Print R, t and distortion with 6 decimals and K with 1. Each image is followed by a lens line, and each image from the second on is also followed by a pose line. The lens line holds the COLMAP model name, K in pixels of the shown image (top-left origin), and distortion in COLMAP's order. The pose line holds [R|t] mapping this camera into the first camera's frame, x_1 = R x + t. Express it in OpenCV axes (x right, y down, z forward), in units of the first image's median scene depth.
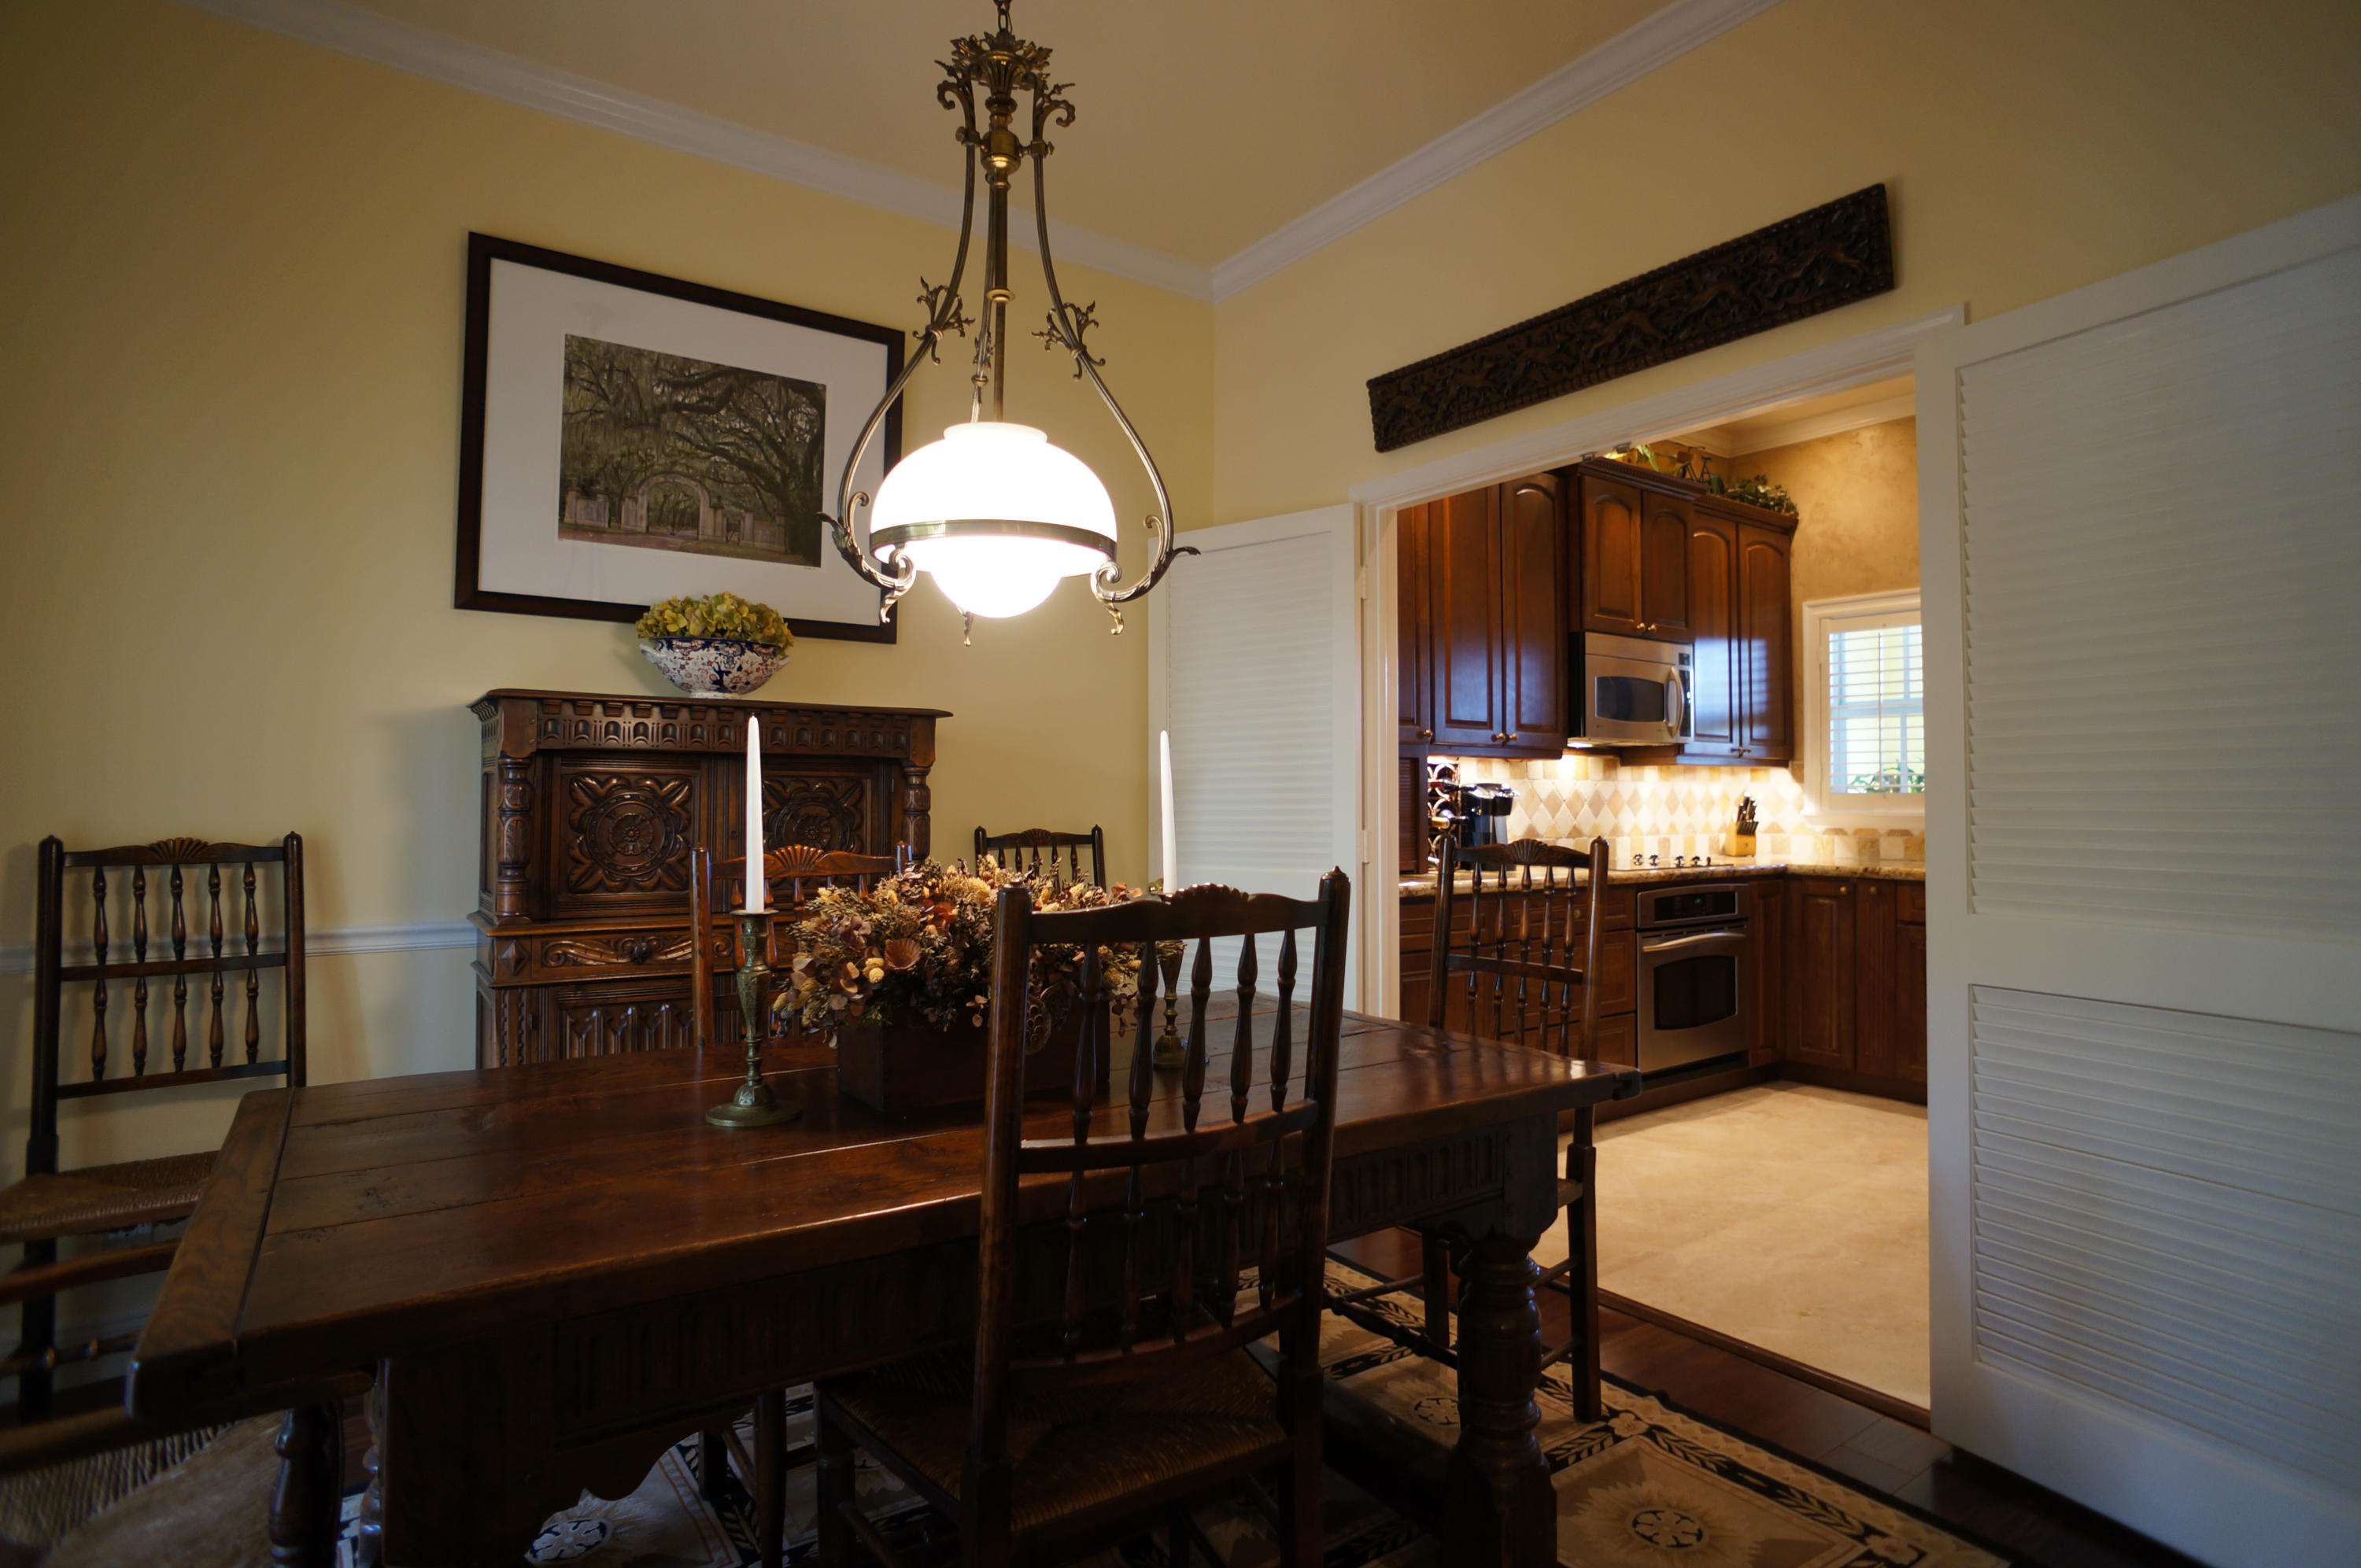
lens RADIAL K [[1239.2, 0, 1188.4], [0, 1239.2, 765.8], [0, 0, 1]] dist [-0.083402, 0.058578]
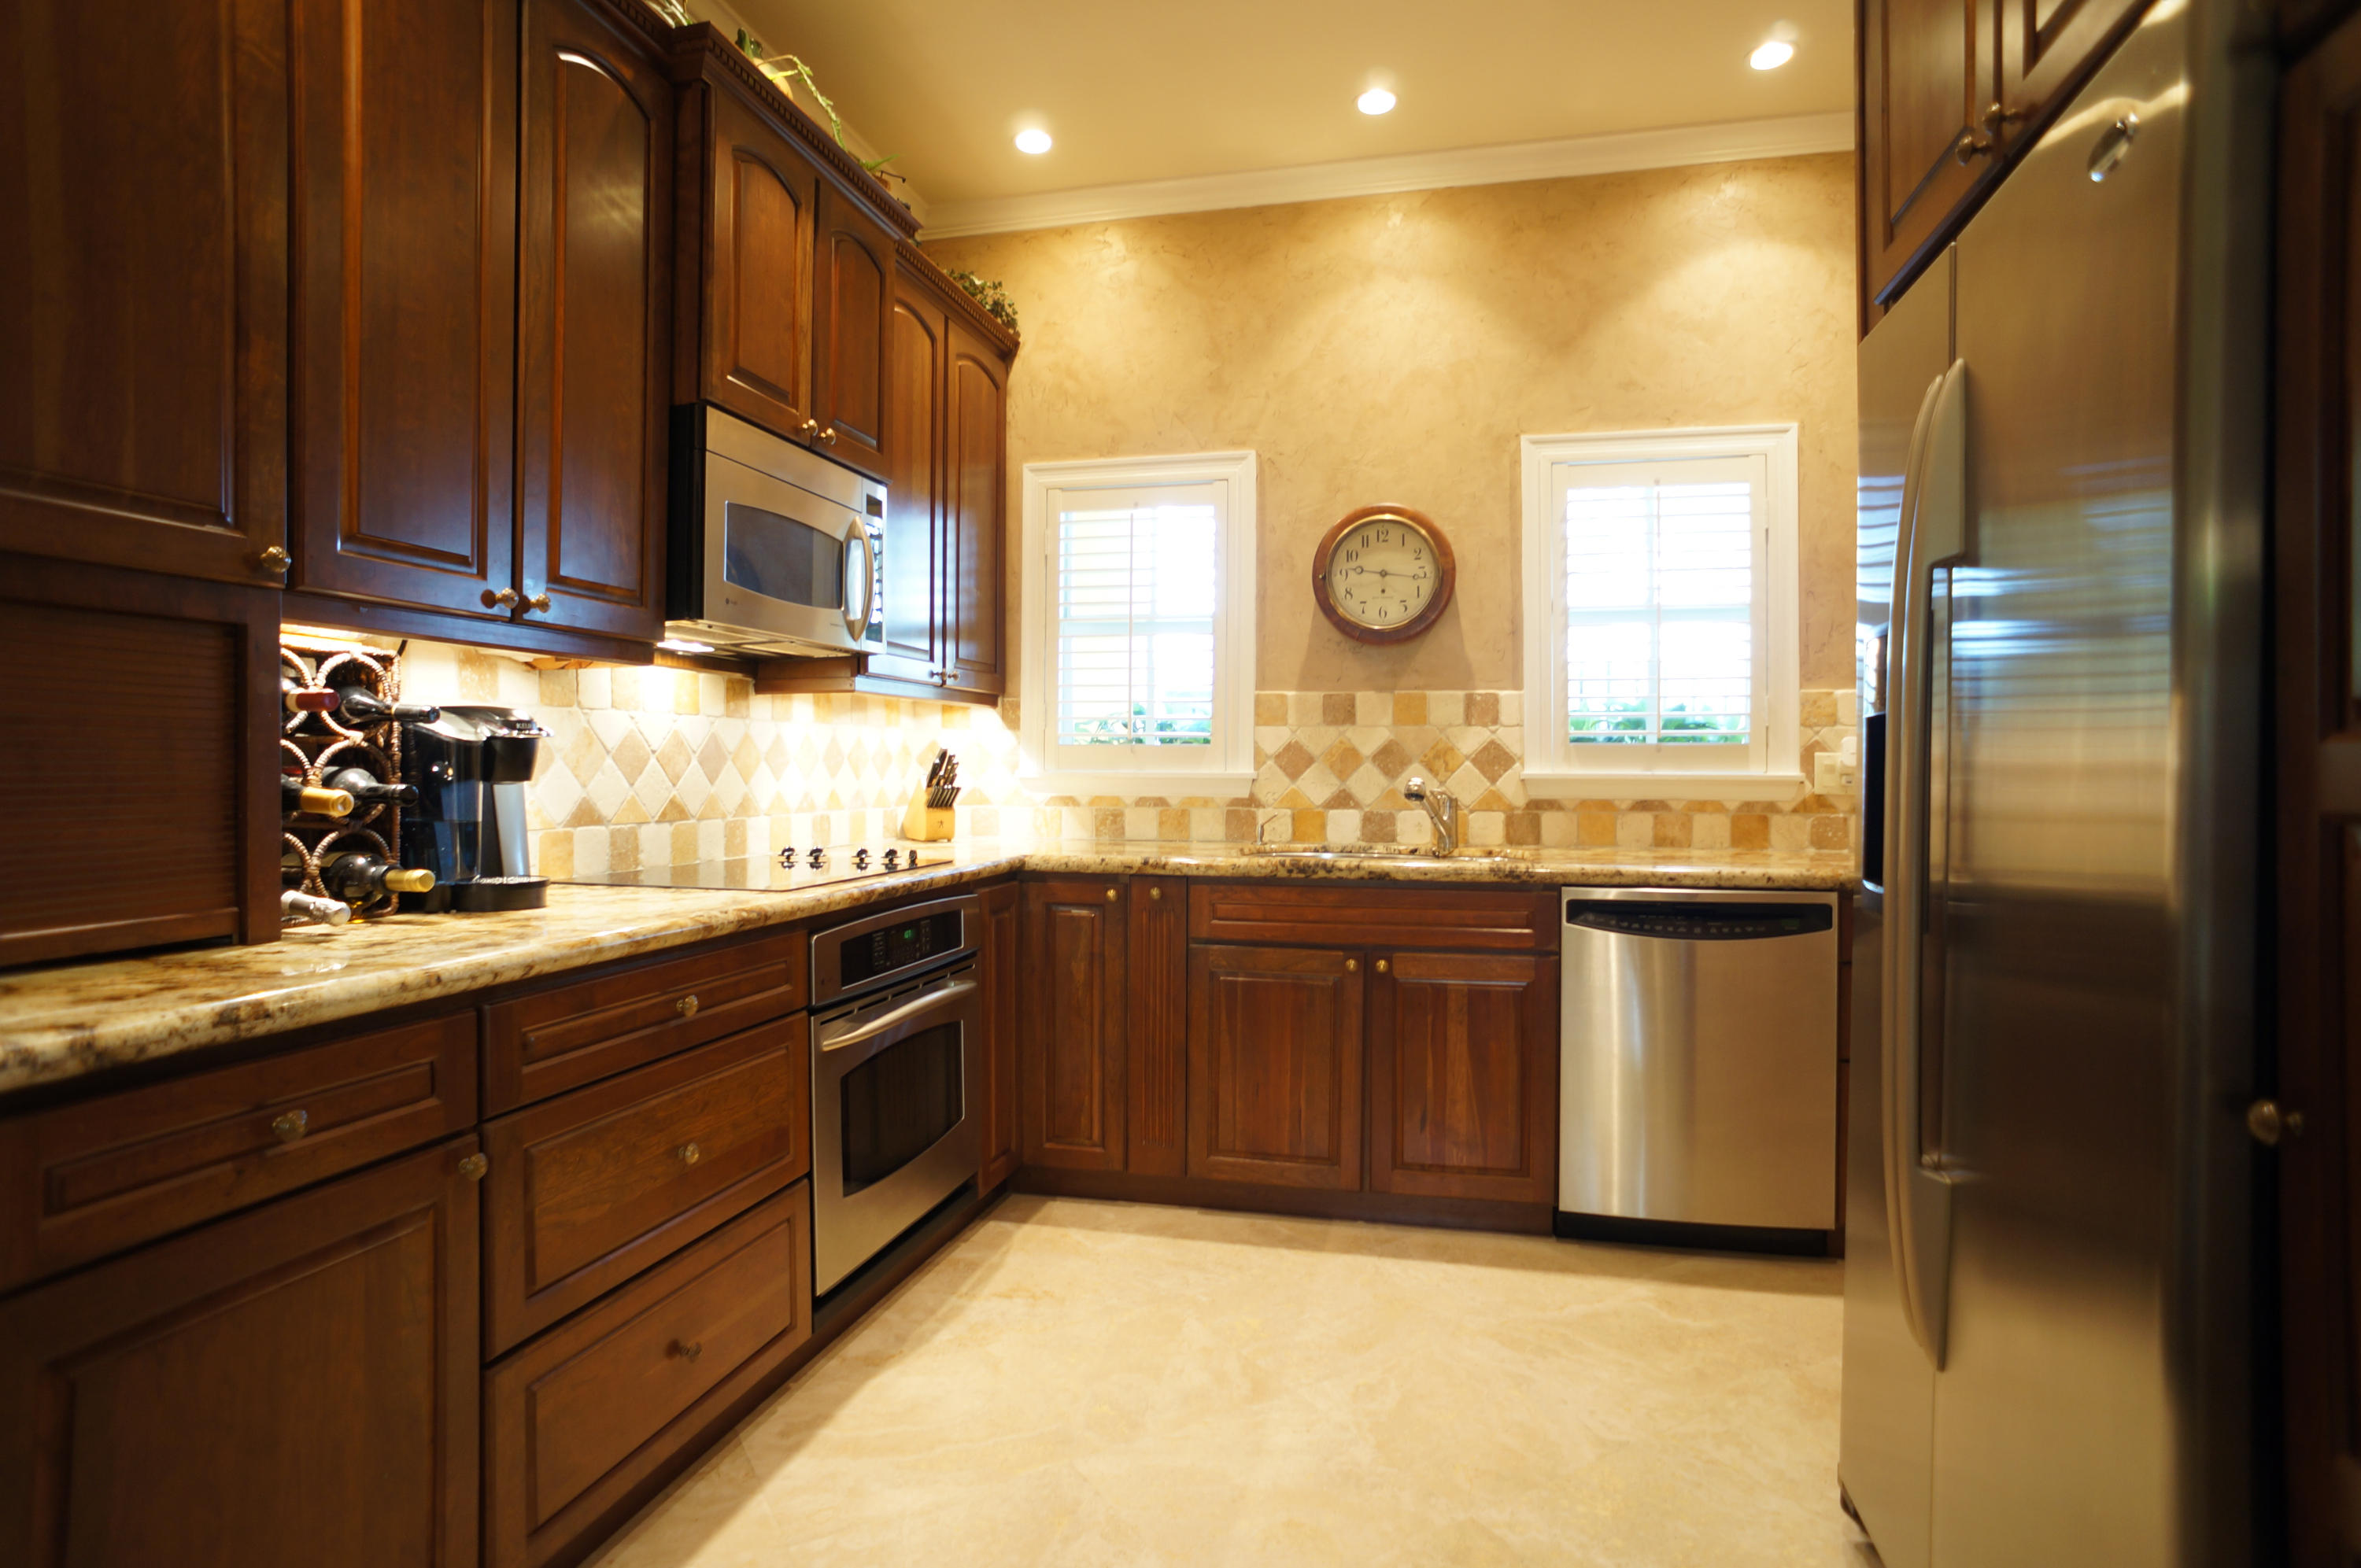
lens RADIAL K [[1239.2, 0, 1188.4], [0, 1239.2, 765.8], [0, 0, 1]] dist [-0.083402, 0.058578]
pose [[0.752807, -0.001311, 0.658240, 0.134272], [-0.017853, 0.999589, 0.022409, 0.018478], [-0.657999, -0.028622, 0.752475, 0.458211]]
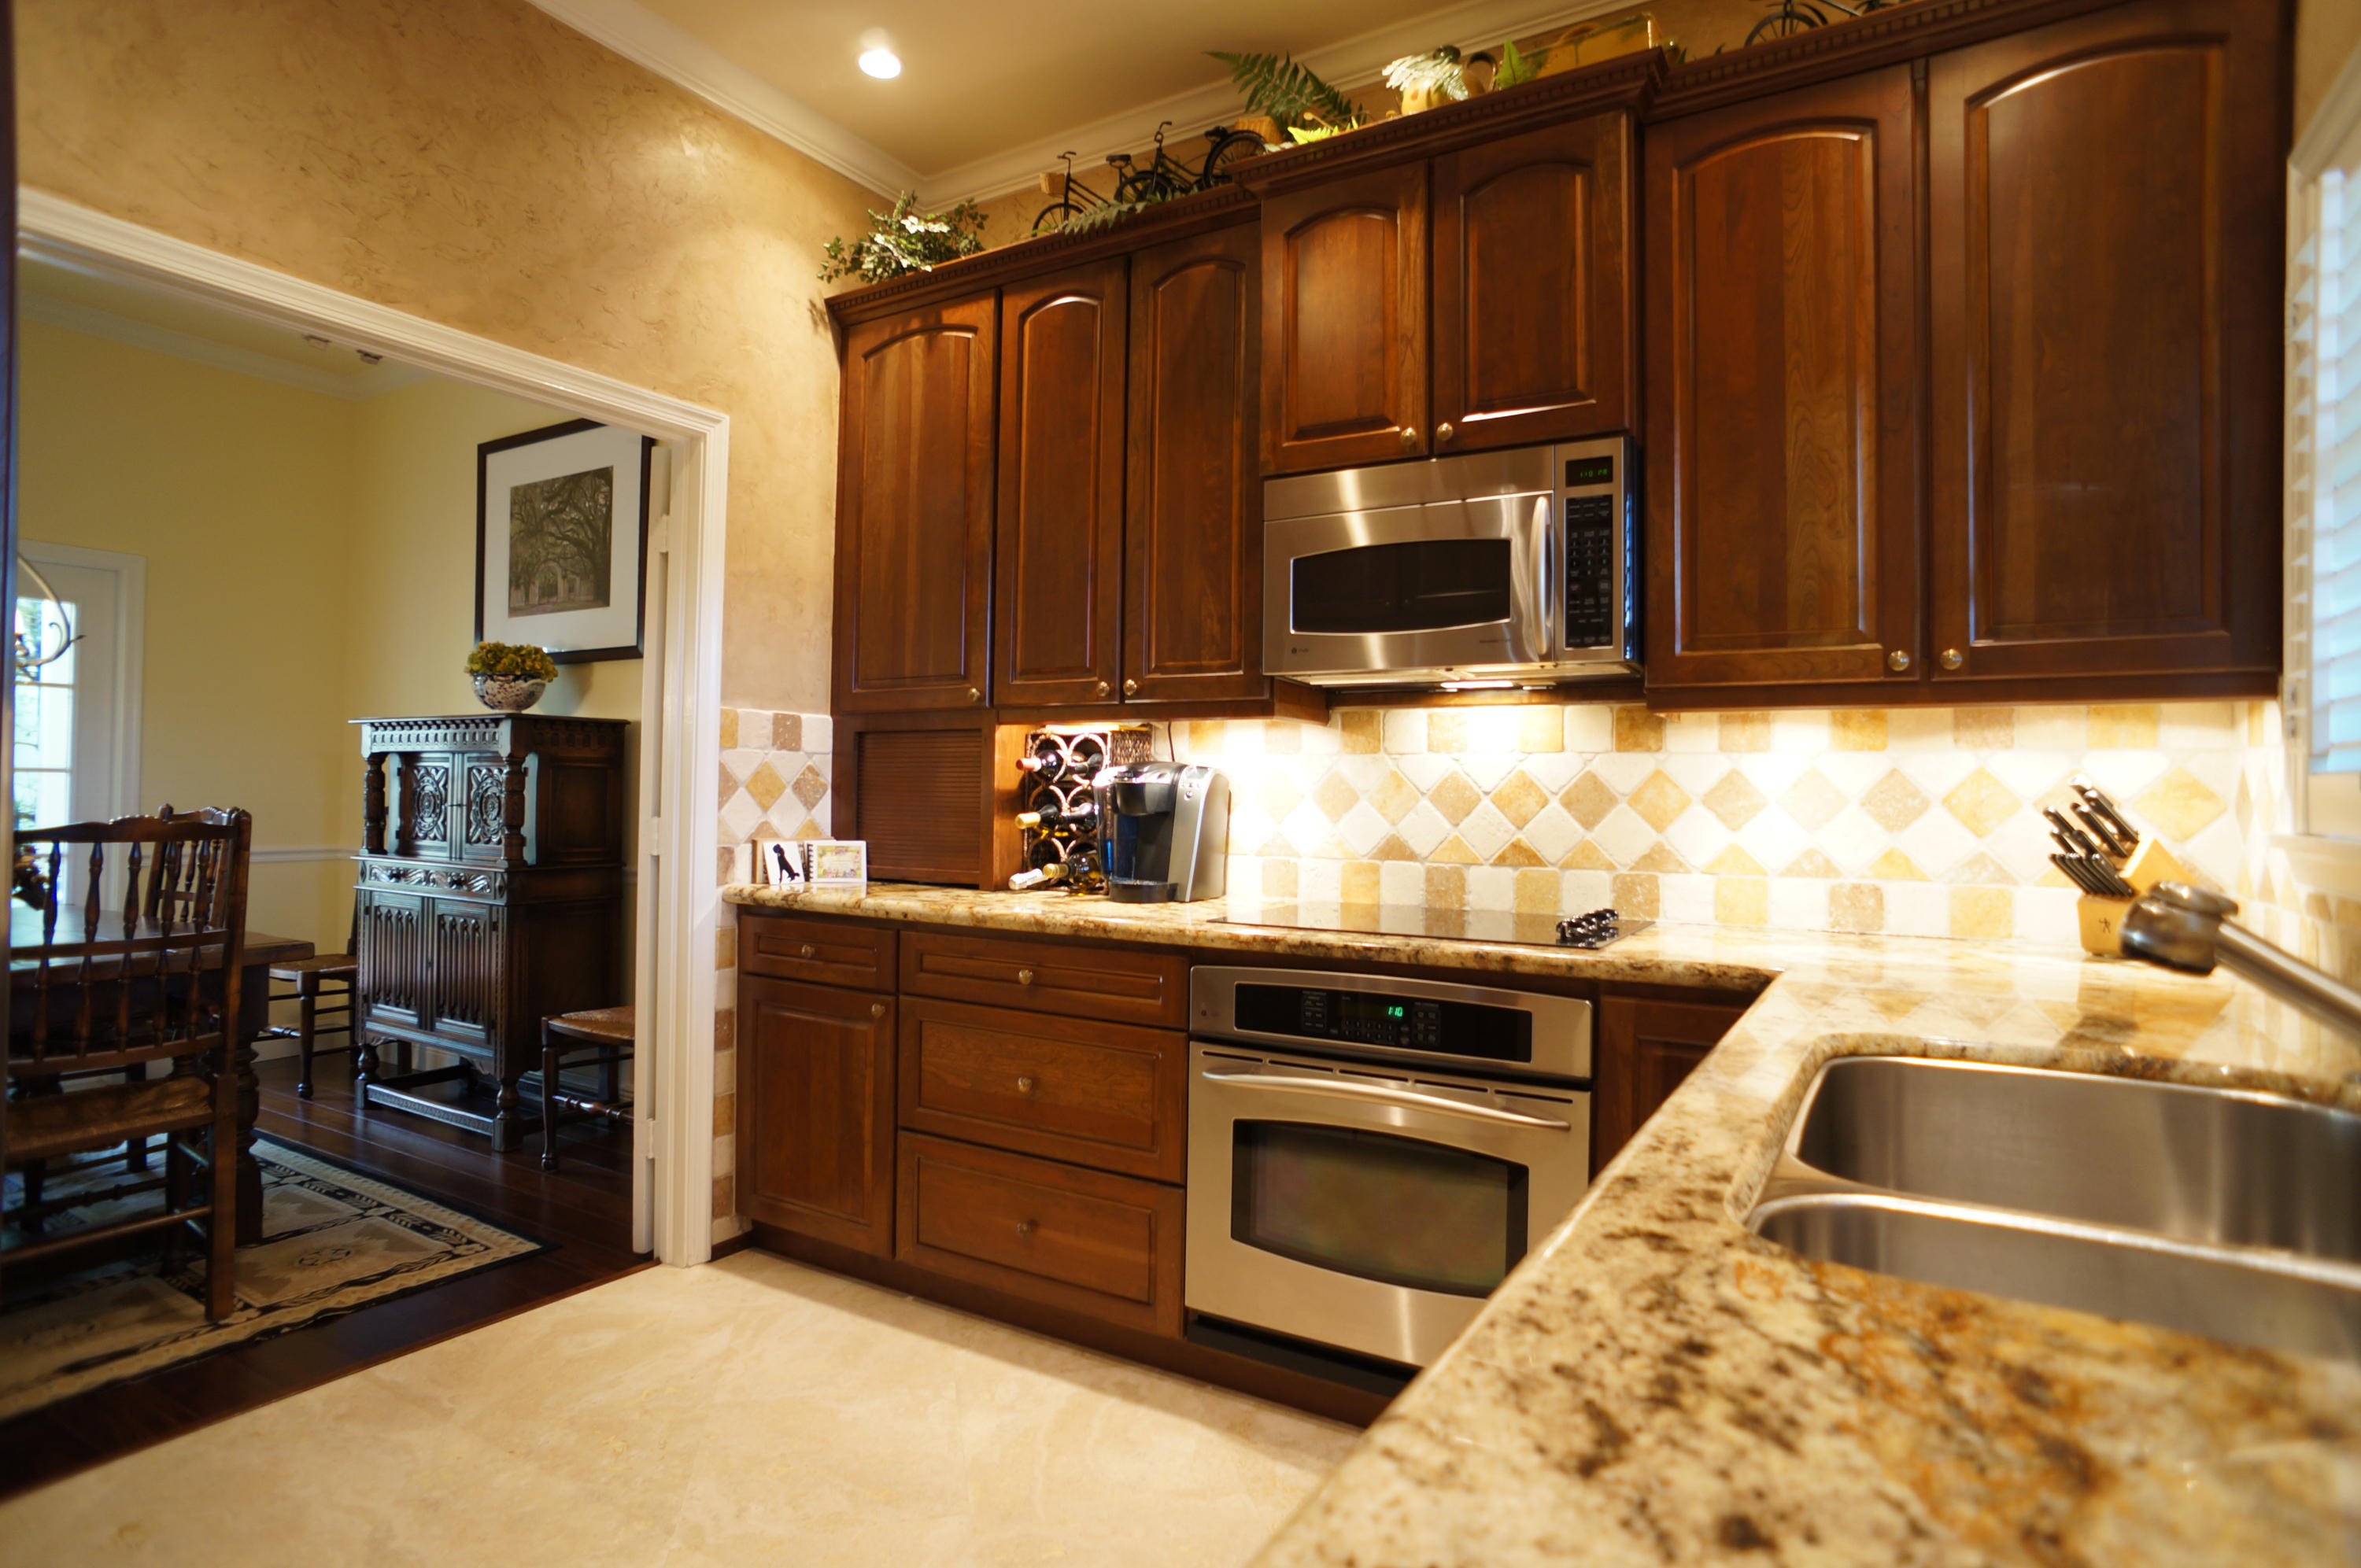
lens RADIAL K [[1239.2, 0, 1188.4], [0, 1239.2, 765.8], [0, 0, 1]] dist [-0.083402, 0.058578]
pose [[0.401022, -0.017918, -0.915893, 0.738426], [0.014153, 0.999811, -0.013363, 0.022041], [0.915959, -0.007604, 0.401199, 0.680819]]
